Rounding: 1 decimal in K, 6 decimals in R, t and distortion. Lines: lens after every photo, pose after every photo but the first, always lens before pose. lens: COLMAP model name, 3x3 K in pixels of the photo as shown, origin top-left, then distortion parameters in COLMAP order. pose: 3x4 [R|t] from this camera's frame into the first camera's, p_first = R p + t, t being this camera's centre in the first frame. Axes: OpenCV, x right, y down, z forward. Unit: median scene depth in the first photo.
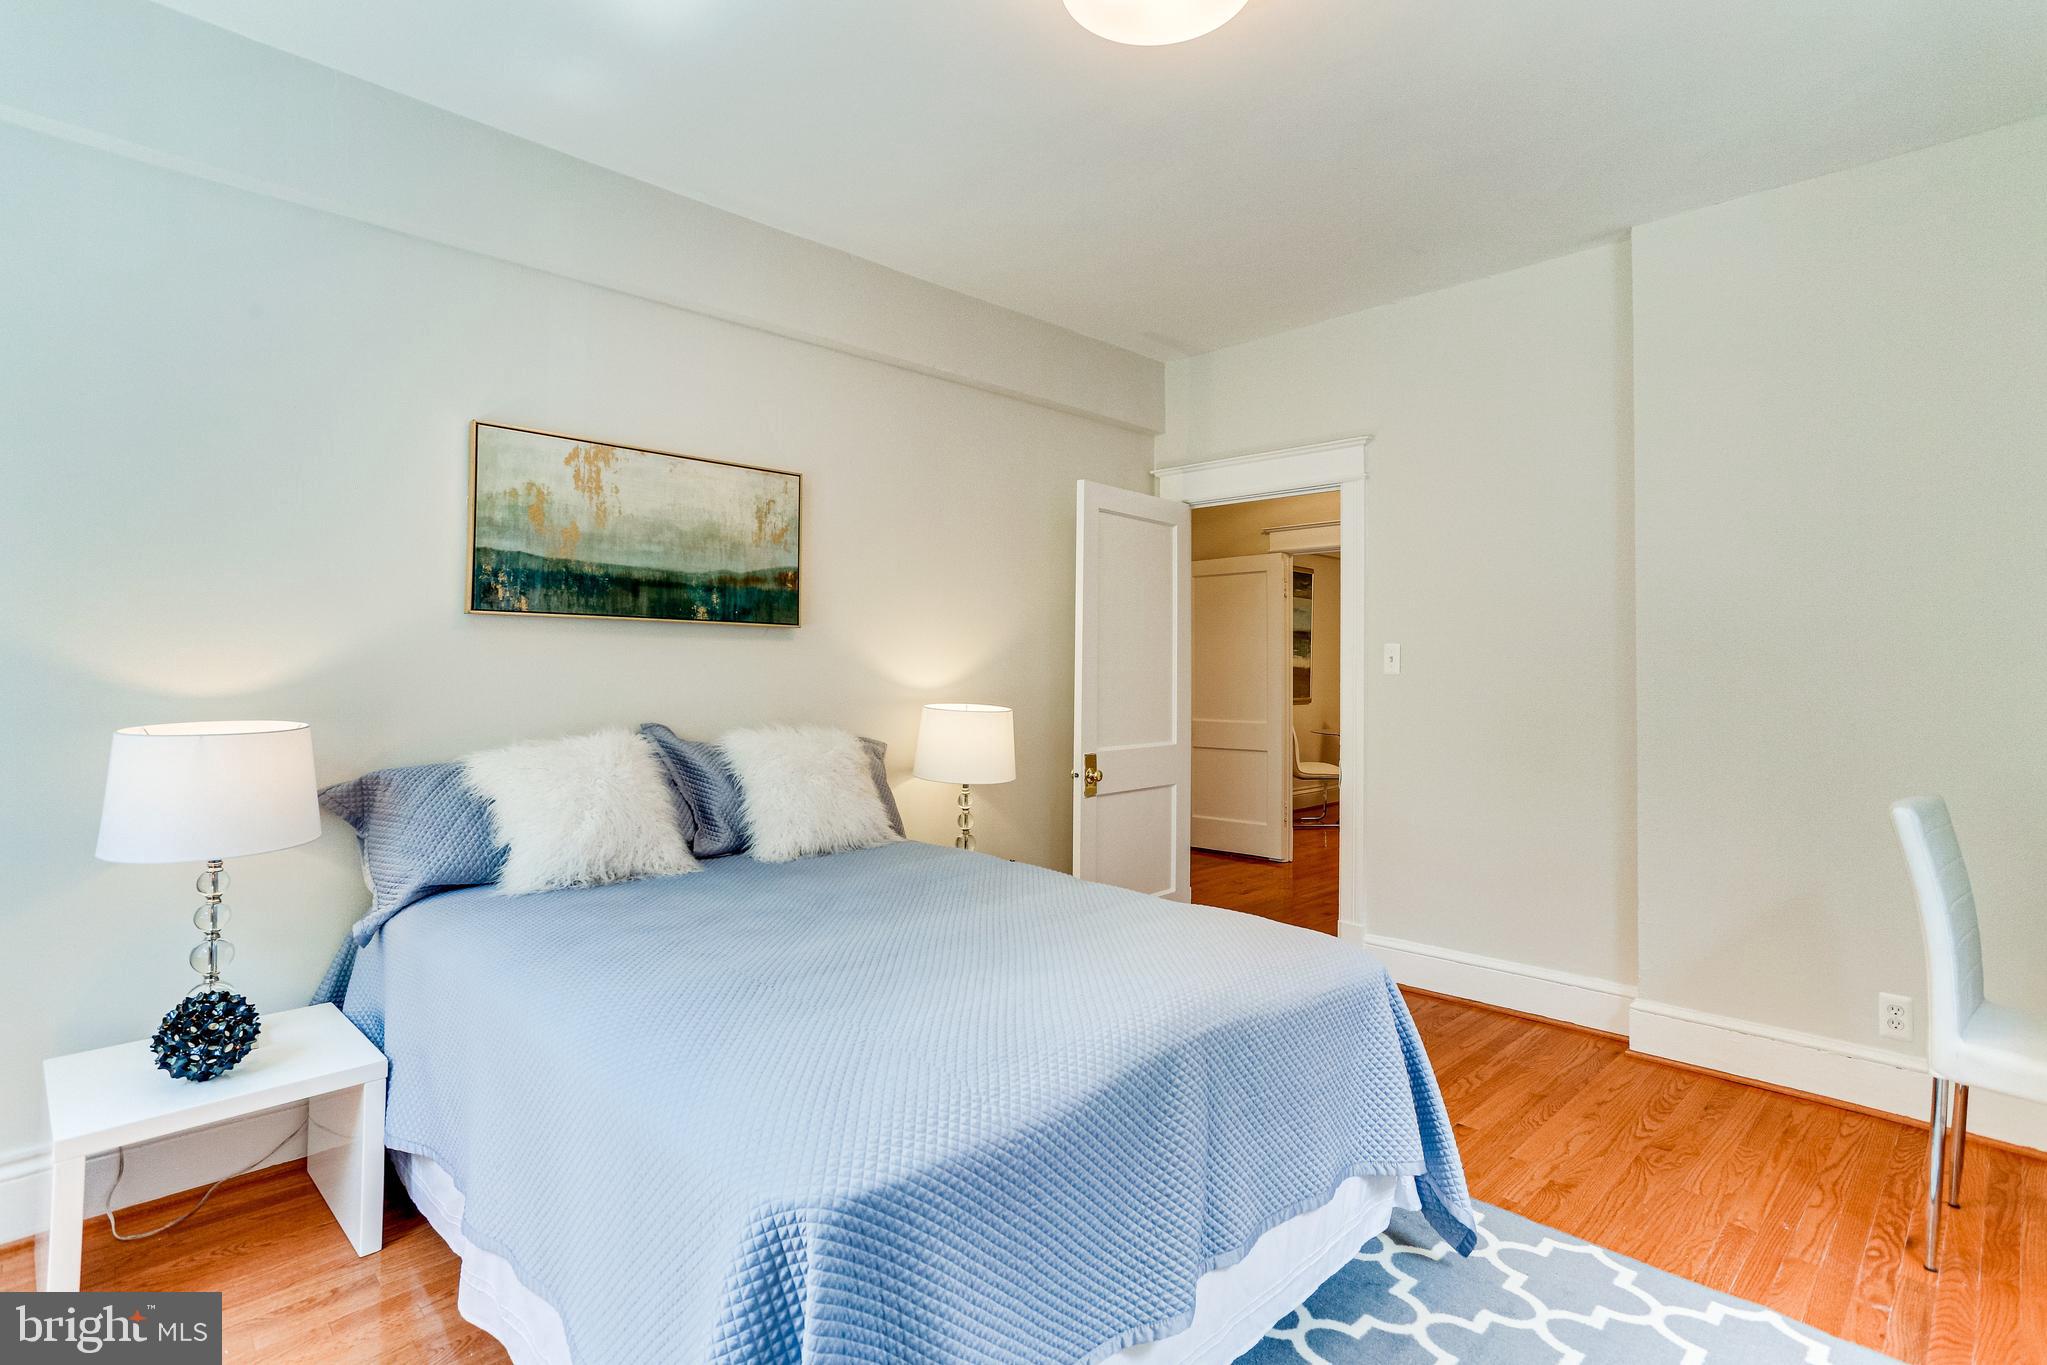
lens RADIAL K [[1030.7, 0, 1056.8], [0, 1030.7, 655.2], [0, 0, 1]] dist [-0.000127, 0.000030]
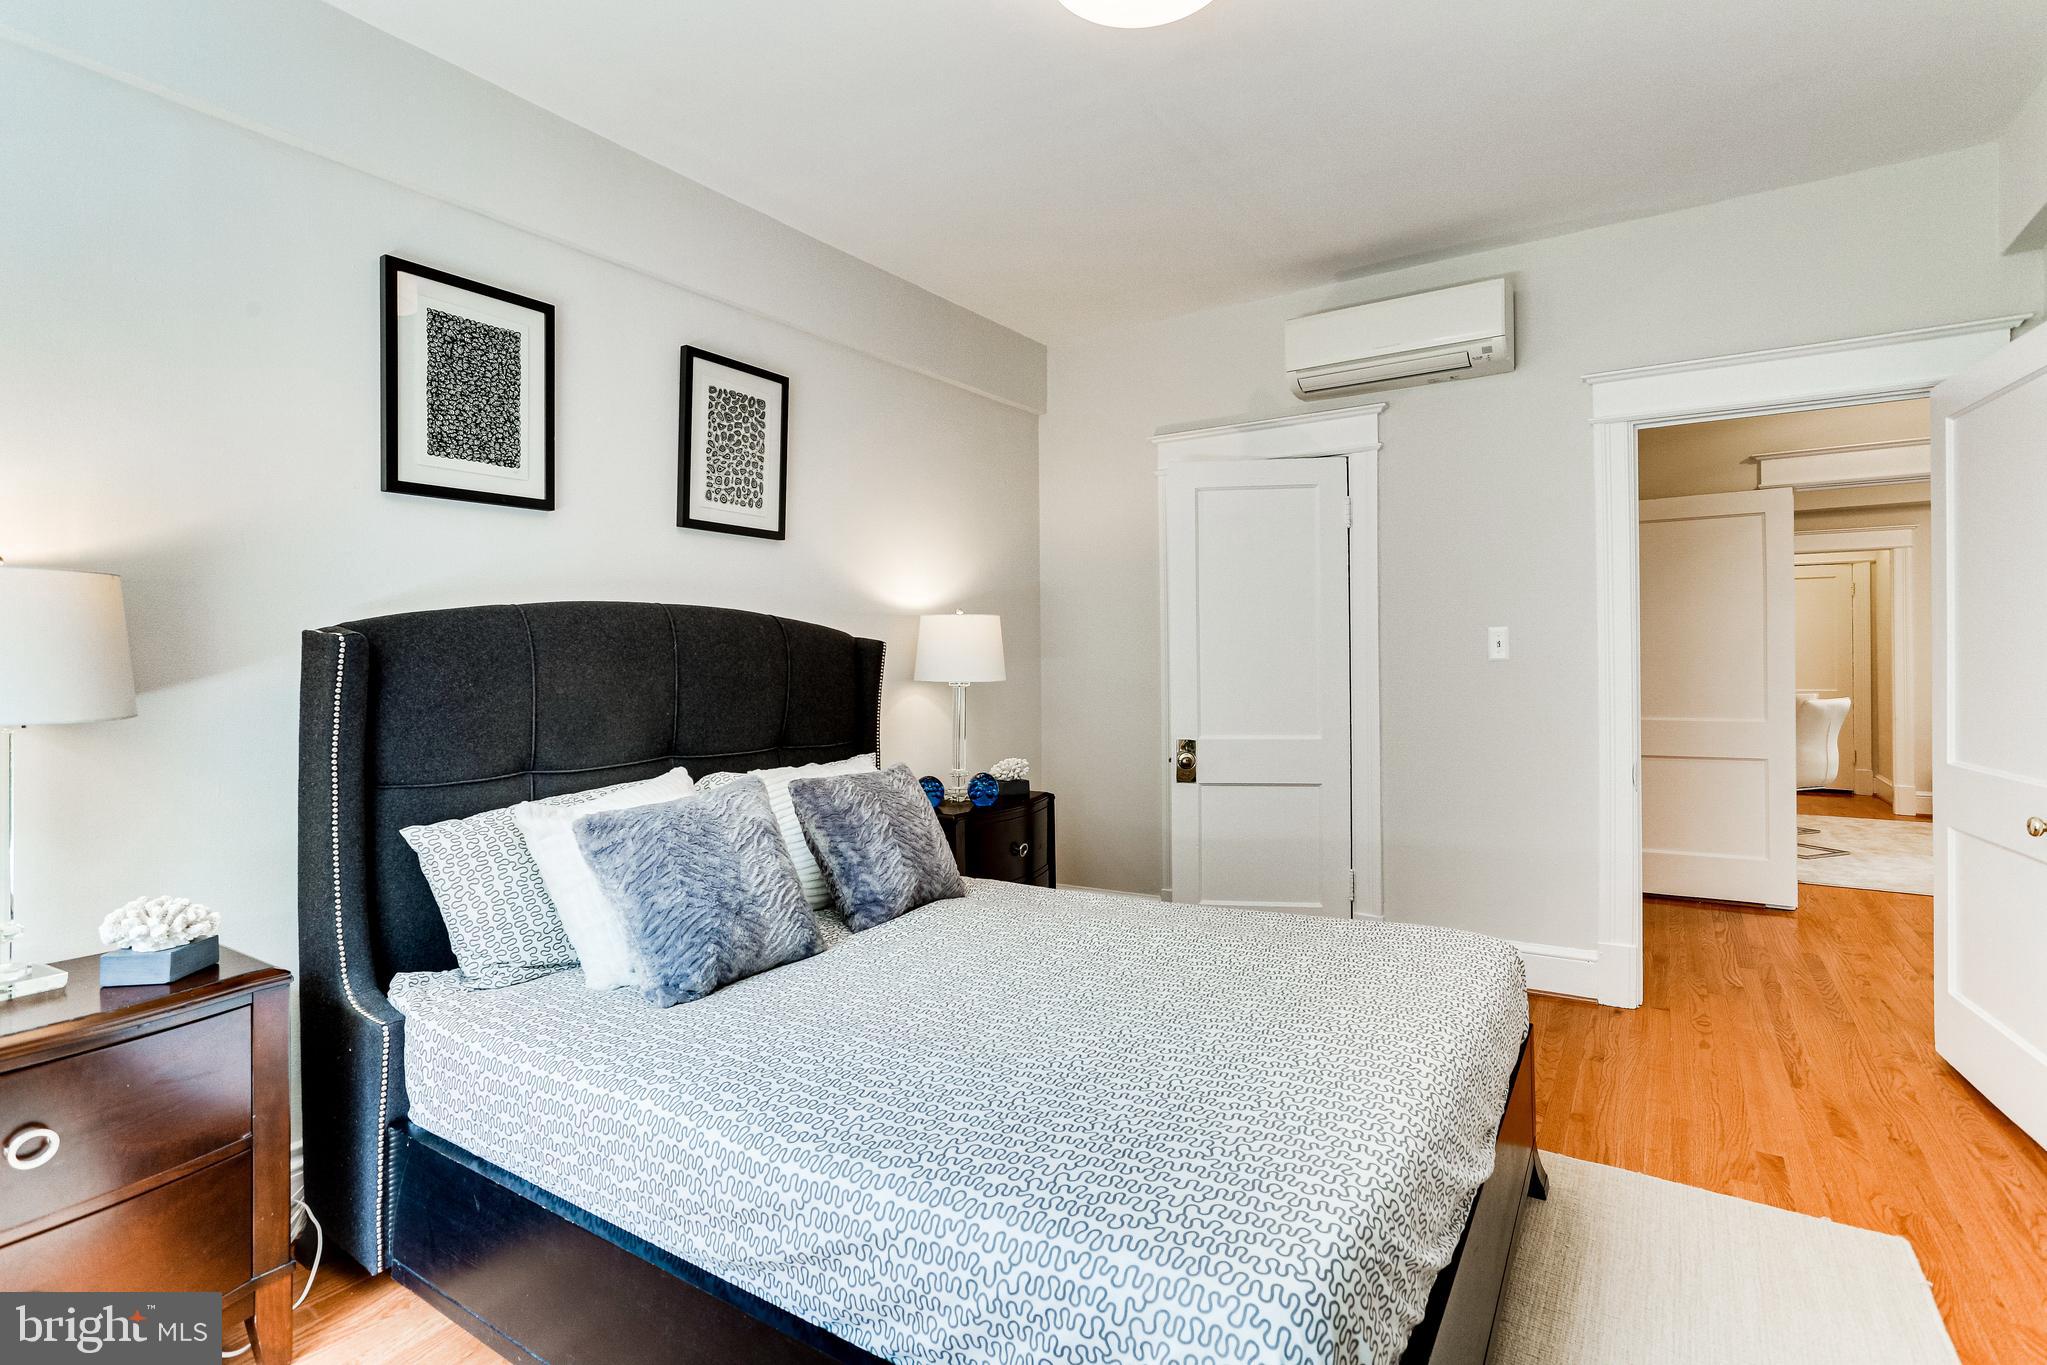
lens RADIAL K [[1030.7, 0, 1056.8], [0, 1030.7, 655.2], [0, 0, 1]] dist [-0.000127, 0.000030]
pose [[0.984442, -0.008129, 0.175520, -0.402279], [0.006783, 0.999943, 0.008265, 0.009211], [-0.175577, -0.006946, 0.984441, 0.358904]]
